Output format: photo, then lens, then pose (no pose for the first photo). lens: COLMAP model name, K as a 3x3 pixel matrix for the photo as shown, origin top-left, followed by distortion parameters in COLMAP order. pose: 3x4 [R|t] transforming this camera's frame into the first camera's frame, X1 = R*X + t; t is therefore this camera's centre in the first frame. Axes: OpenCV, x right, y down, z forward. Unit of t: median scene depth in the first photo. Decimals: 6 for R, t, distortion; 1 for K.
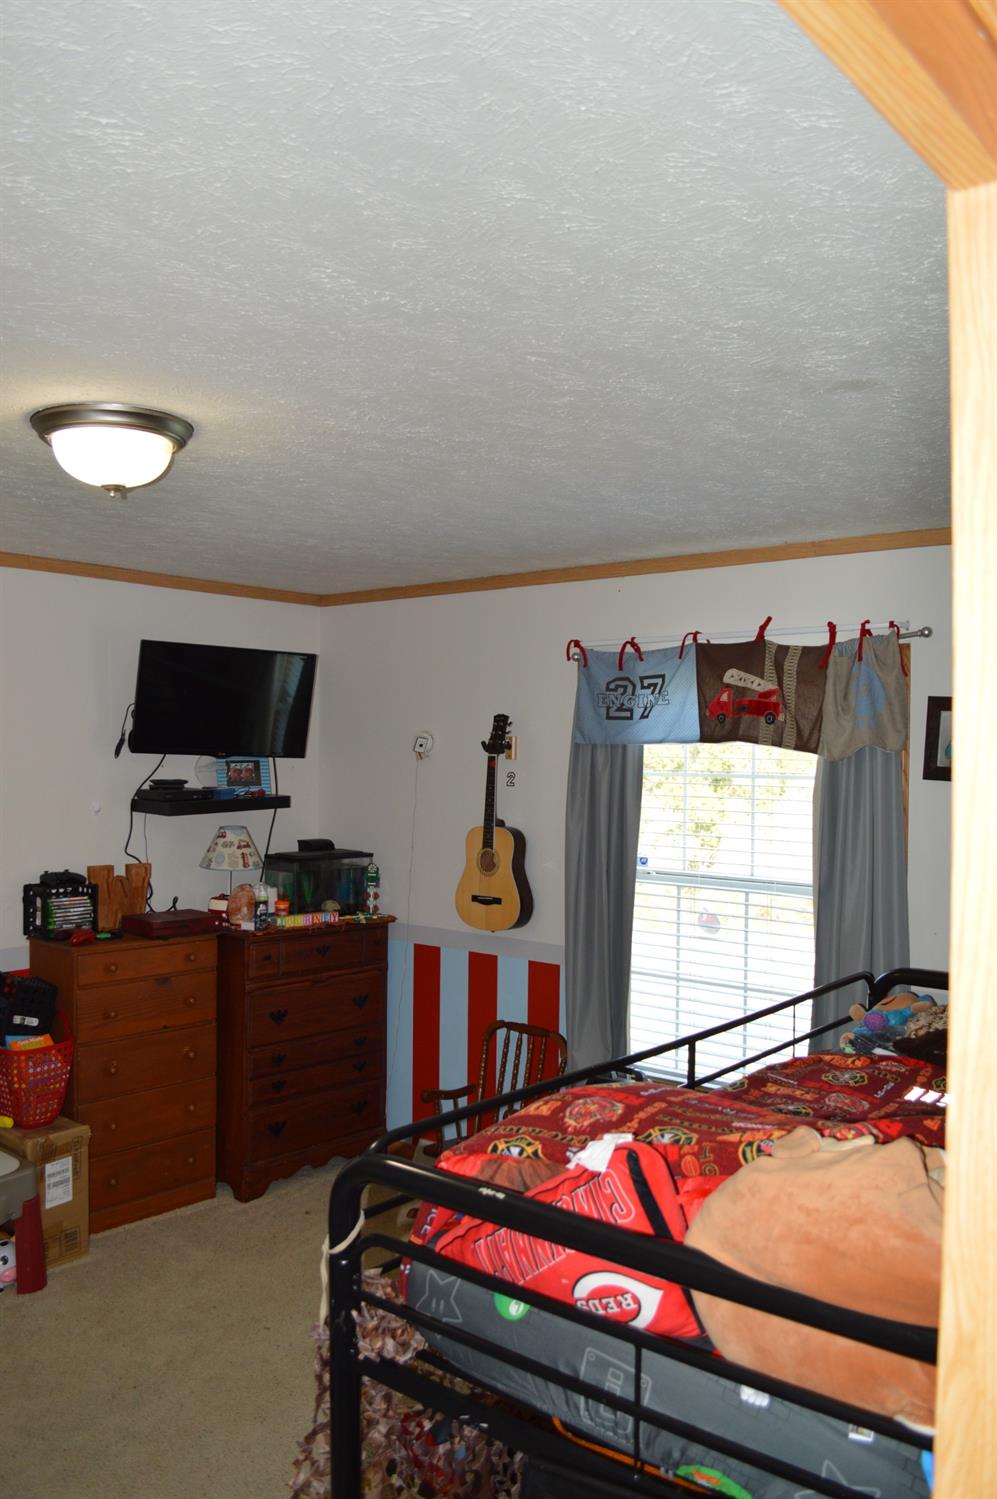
lens RADIAL K [[1211.8, 0, 505.3], [0, 1211.8, 750.4], [0, 0, 1]] dist [-0.078591, 0.006713]
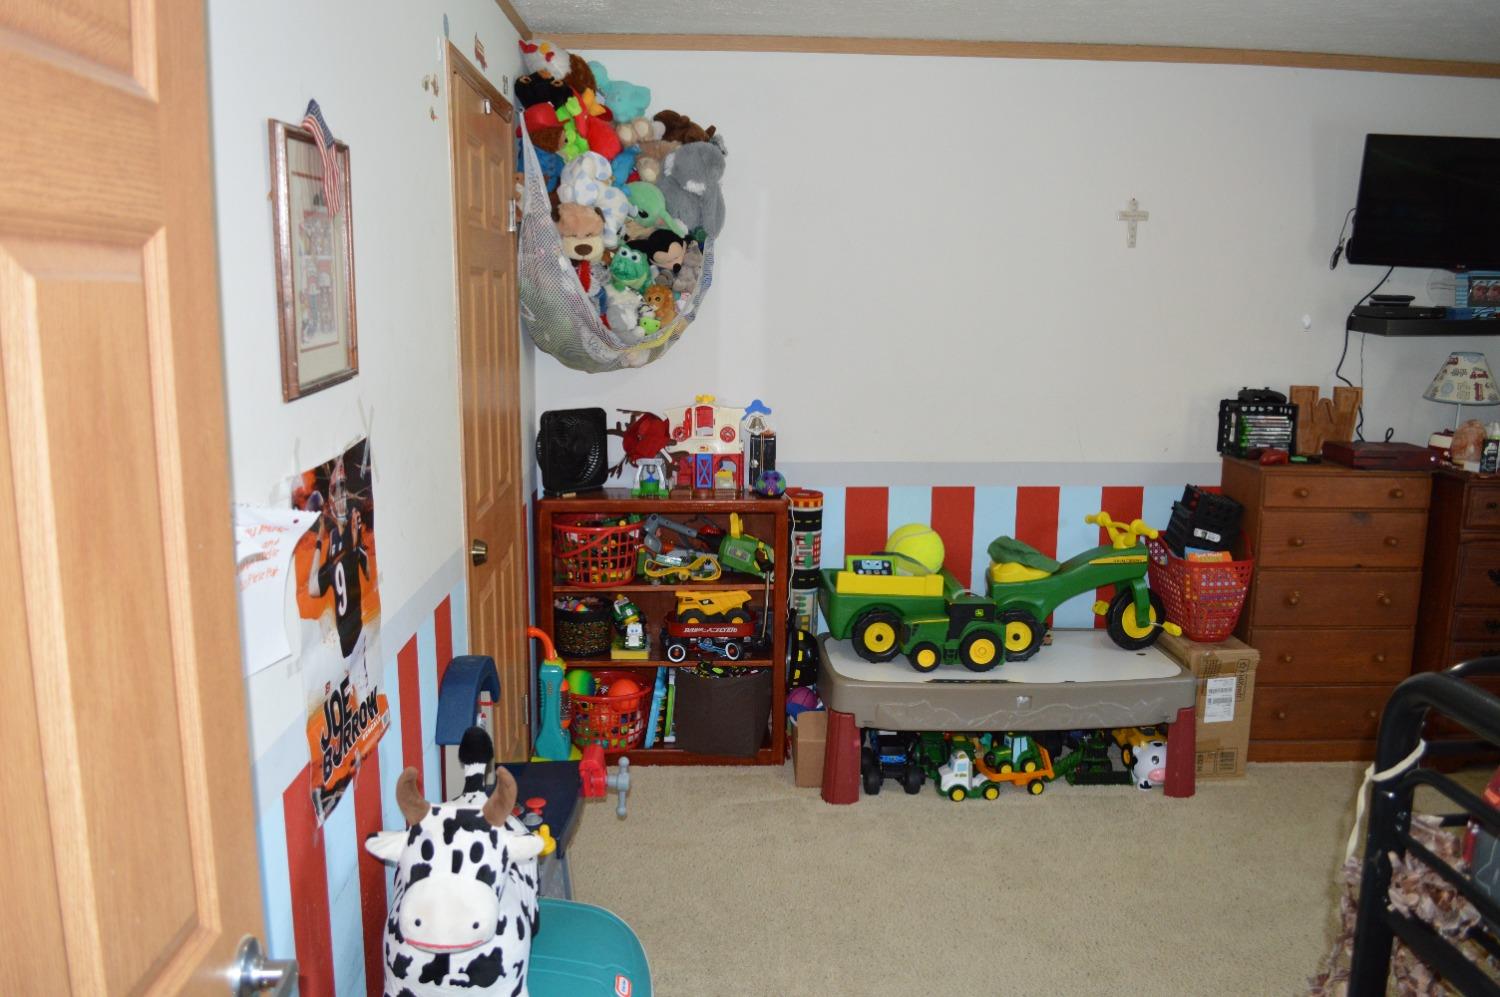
lens RADIAL K [[1212.6, 0, 754.3], [0, 1212.6, 494.1], [0, 0, 1]] dist [-0.078591, 0.006713]
pose [[0.673594, 0.114883, -0.730119, 0.062759], [-0.005210, 0.988559, 0.150742, 0.044812], [0.739083, -0.097736, 0.666486, 0.065578]]
